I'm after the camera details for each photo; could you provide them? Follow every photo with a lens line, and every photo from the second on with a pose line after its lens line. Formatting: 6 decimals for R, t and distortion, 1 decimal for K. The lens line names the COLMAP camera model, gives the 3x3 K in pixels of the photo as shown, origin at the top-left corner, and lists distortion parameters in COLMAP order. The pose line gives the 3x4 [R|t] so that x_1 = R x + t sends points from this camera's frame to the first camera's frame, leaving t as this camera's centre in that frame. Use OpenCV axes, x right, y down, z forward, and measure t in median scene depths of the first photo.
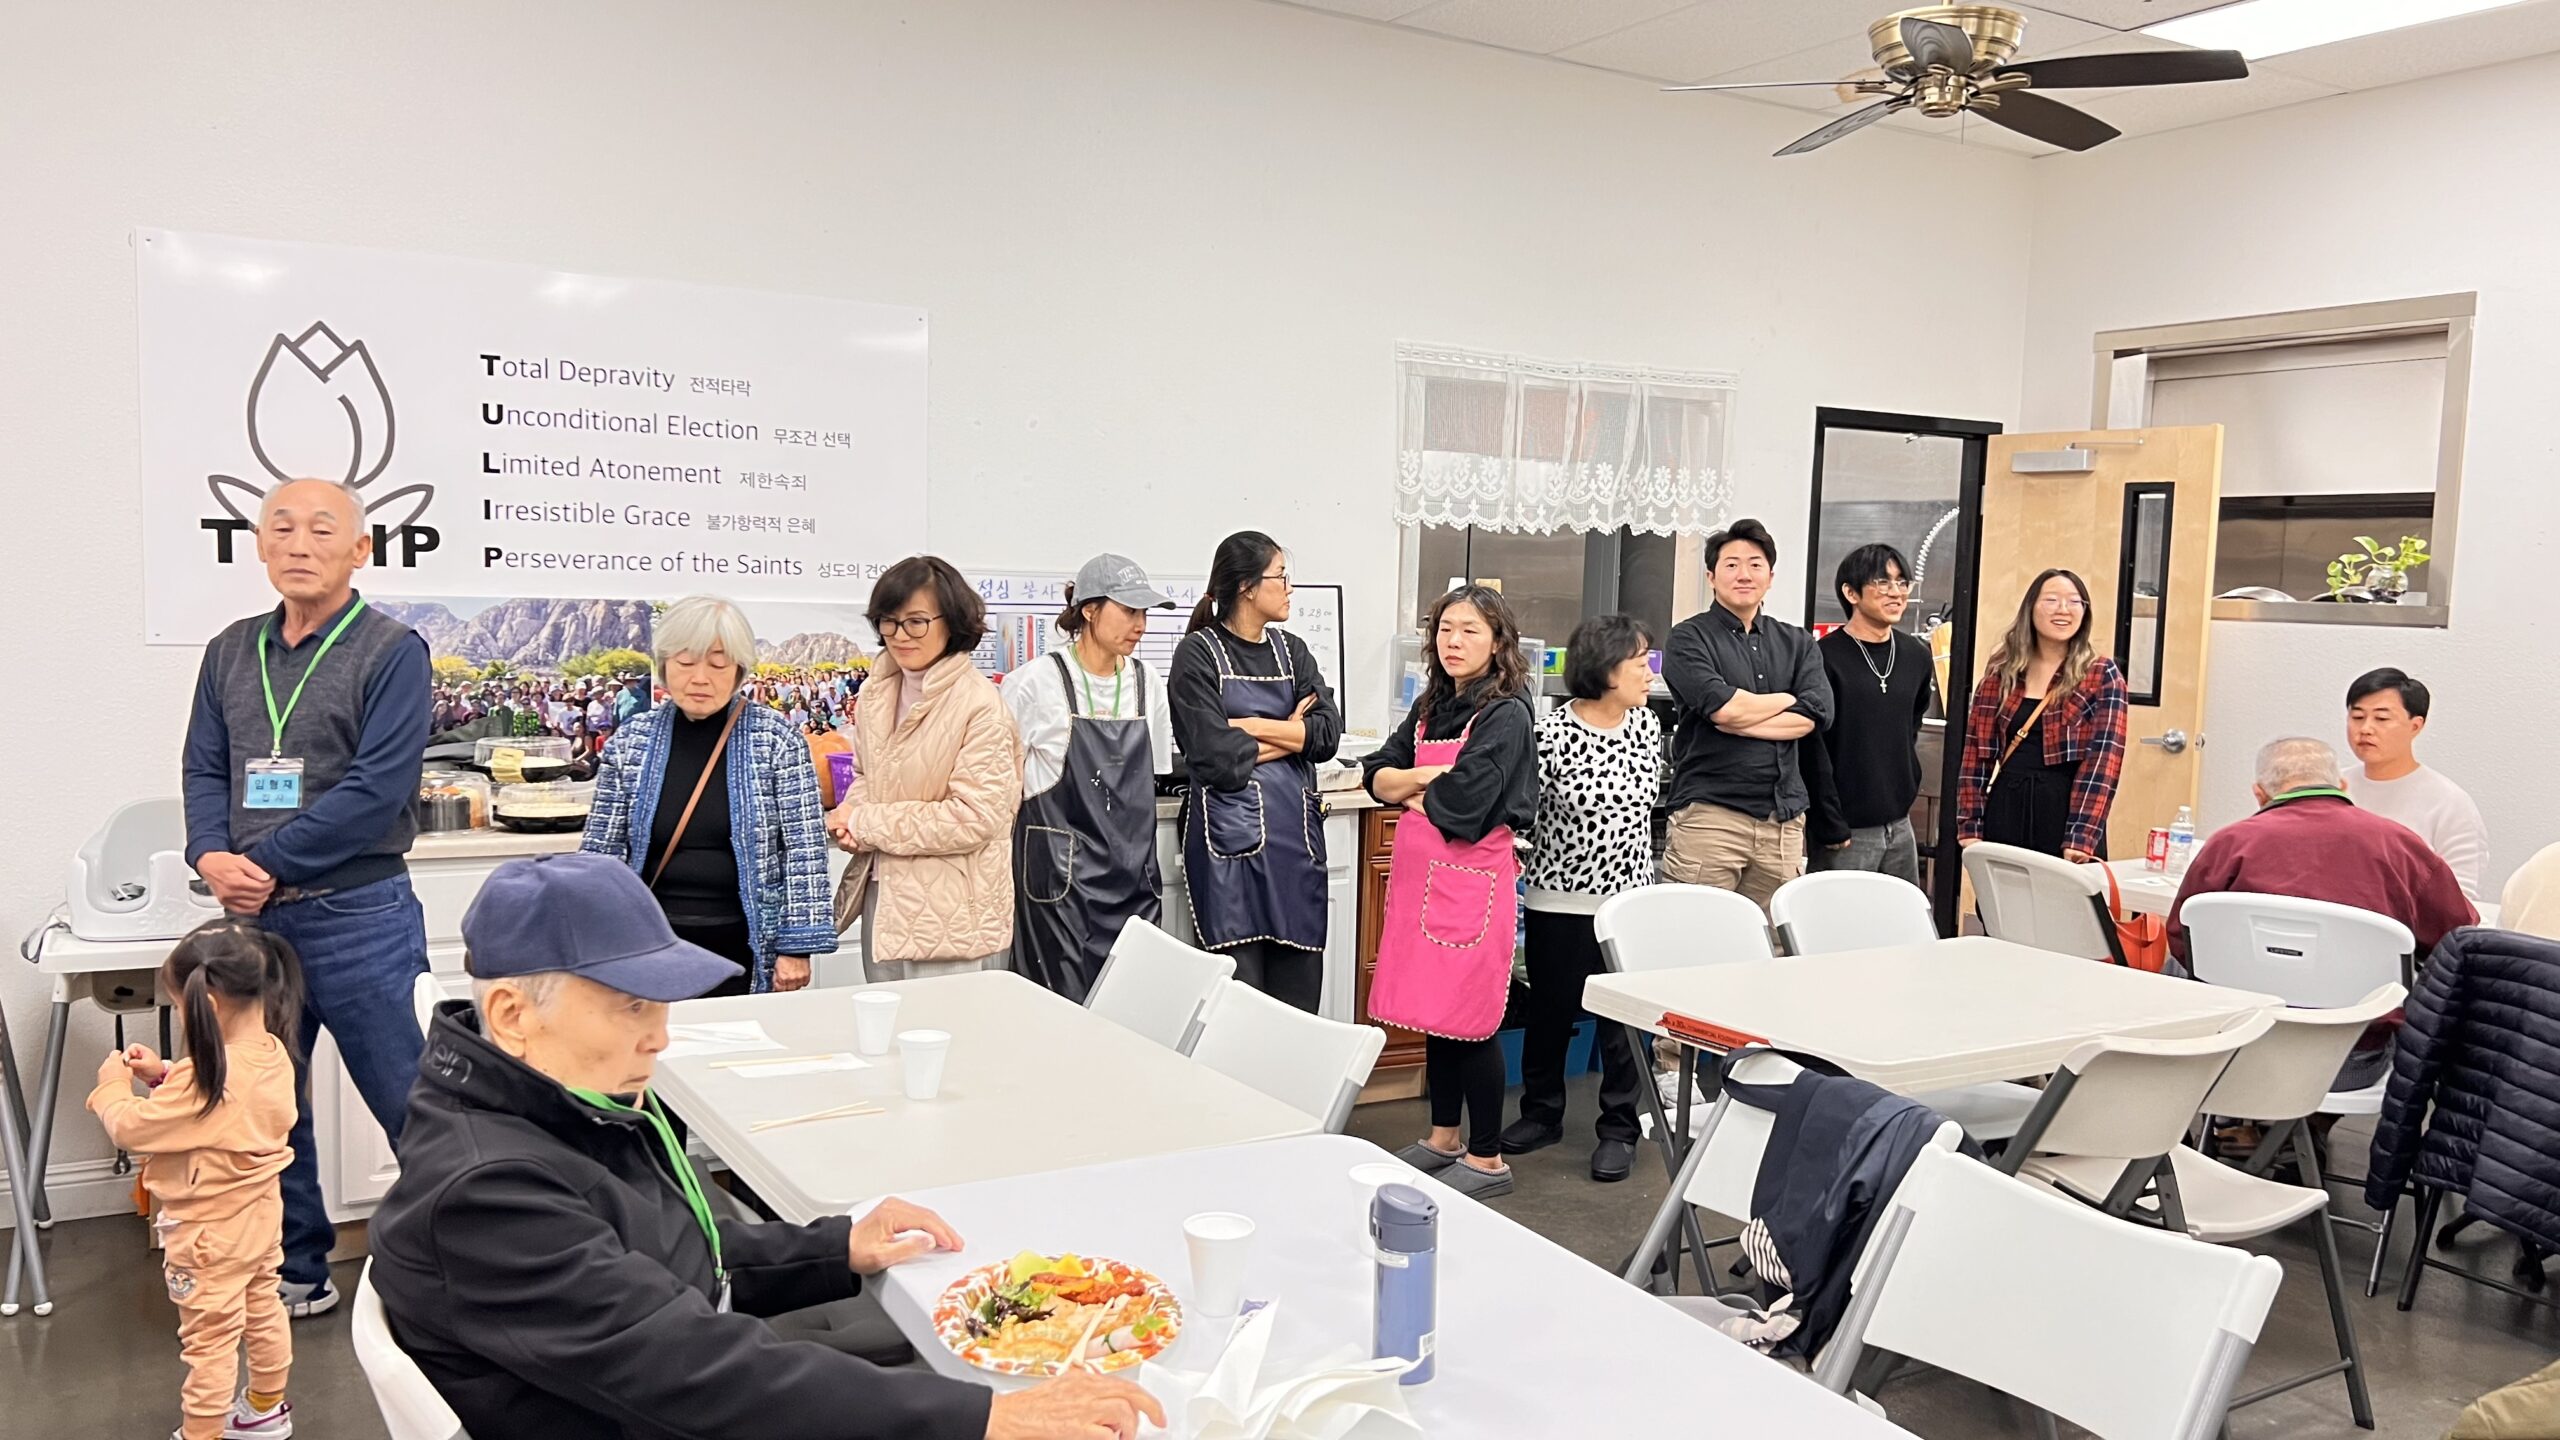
lens RADIAL K [[1930.5, 0, 1280.0], [0, 1930.5, 720.0], [0, 0, 1]] dist [0.178728, -0.213659]
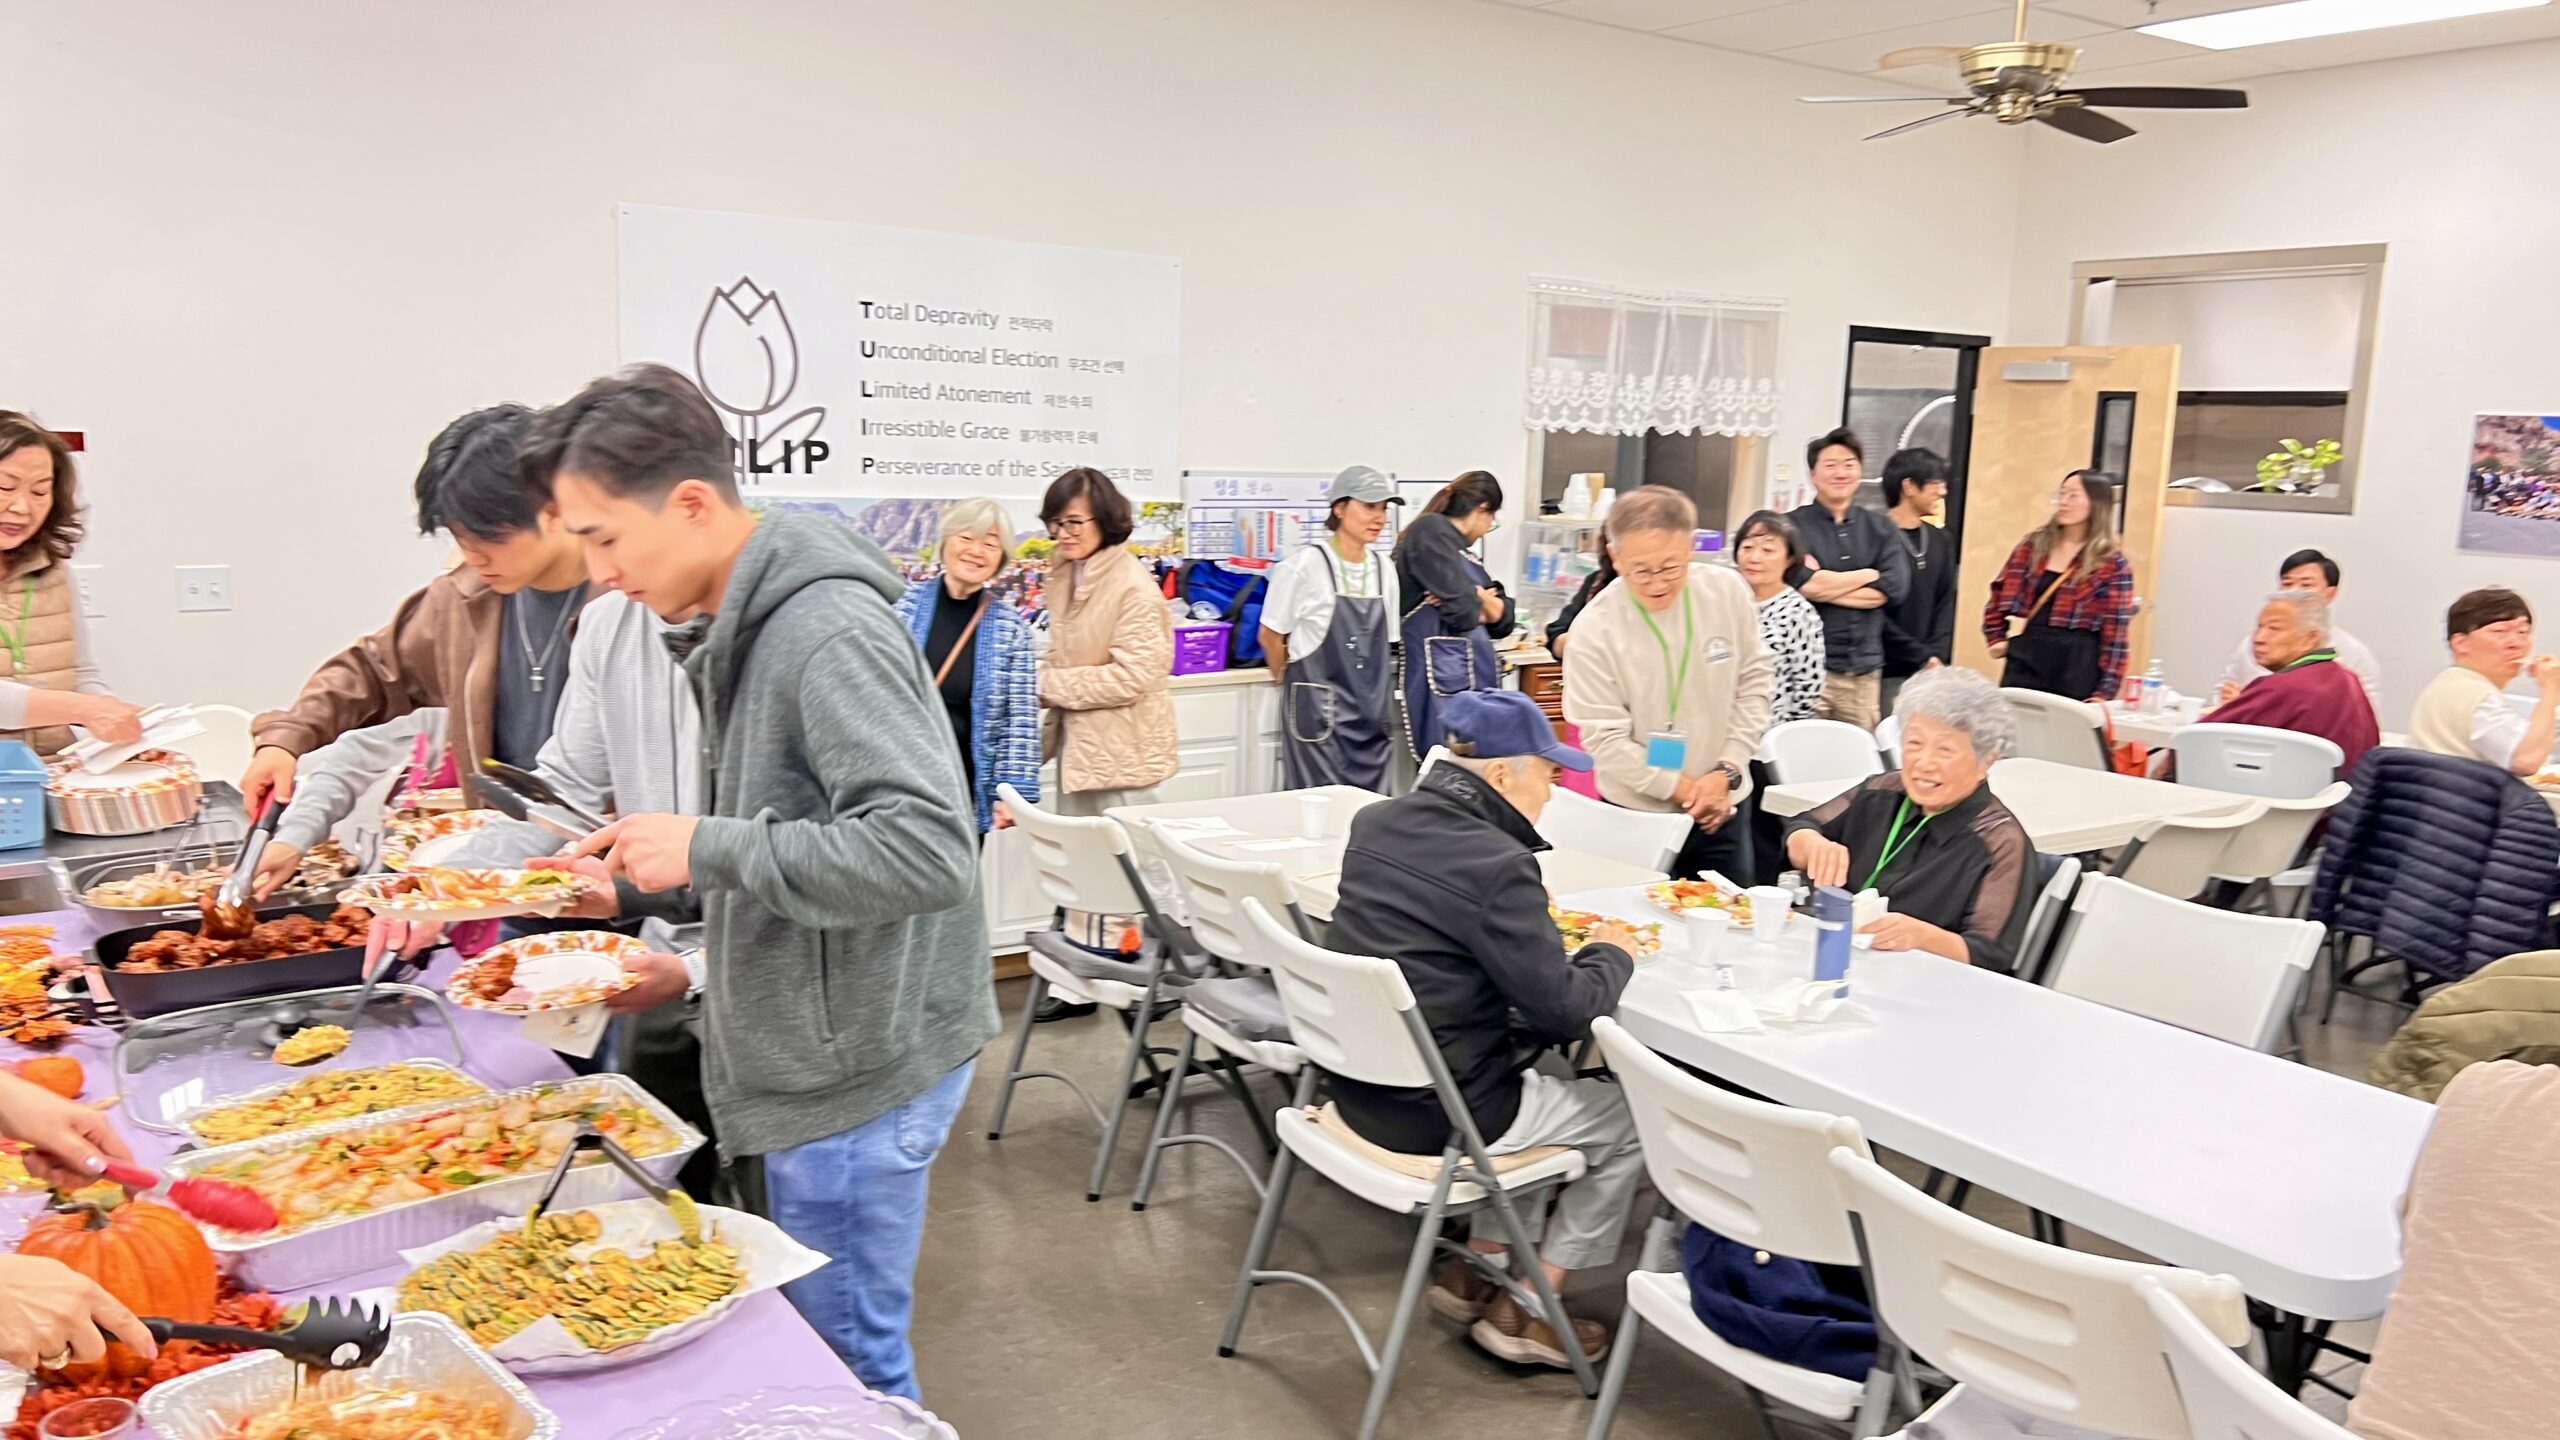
lens RADIAL K [[1962.1, 0, 1324.9], [0, 1962.1, 712.2], [0, 0, 1]] dist [0.179035, -0.214262]
pose [[0.996436, -0.005263, 0.084190, -0.210291], [-0.000609, 0.997577, 0.069569, -0.013812], [-0.084352, -0.069372, 0.994018, -0.273605]]
